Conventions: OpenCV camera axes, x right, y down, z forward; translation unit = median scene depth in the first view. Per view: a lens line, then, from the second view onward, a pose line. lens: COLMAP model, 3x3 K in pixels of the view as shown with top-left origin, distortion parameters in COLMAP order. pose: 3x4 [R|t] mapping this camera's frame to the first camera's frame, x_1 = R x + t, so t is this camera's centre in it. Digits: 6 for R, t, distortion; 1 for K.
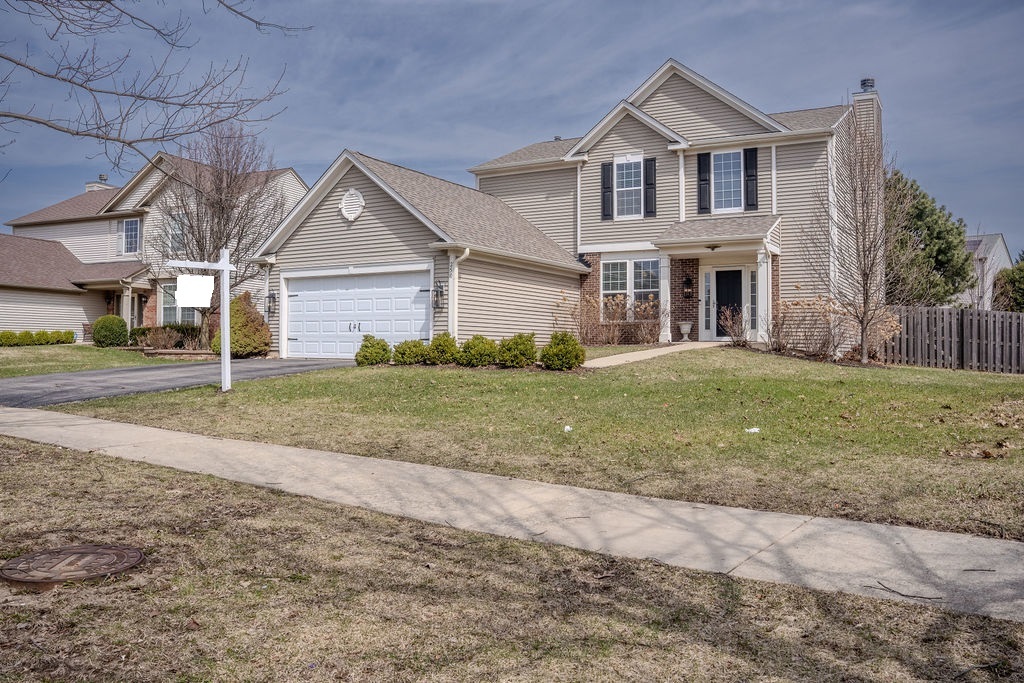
lens RADIAL K [[855.3, 0, 508.7], [0, 855.3, 342.8], [0, 0, 1]] dist [-0.090561, 0.020591]
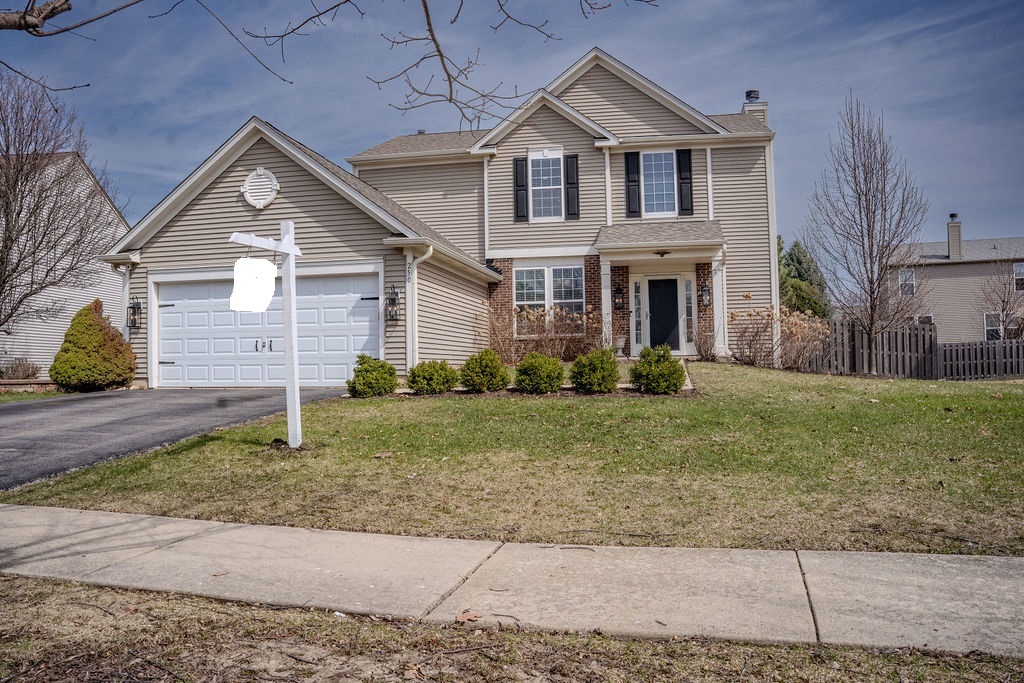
lens RADIAL K [[855.3, 0, 513.0], [0, 855.3, 342.4], [0, 0, 1]] dist [-0.090561, 0.020591]
pose [[0.939961, -0.012246, 0.341063, -0.213689], [0.019230, 0.999669, -0.017106, -0.003471], [-0.340740, 0.022638, 0.939885, 0.181943]]
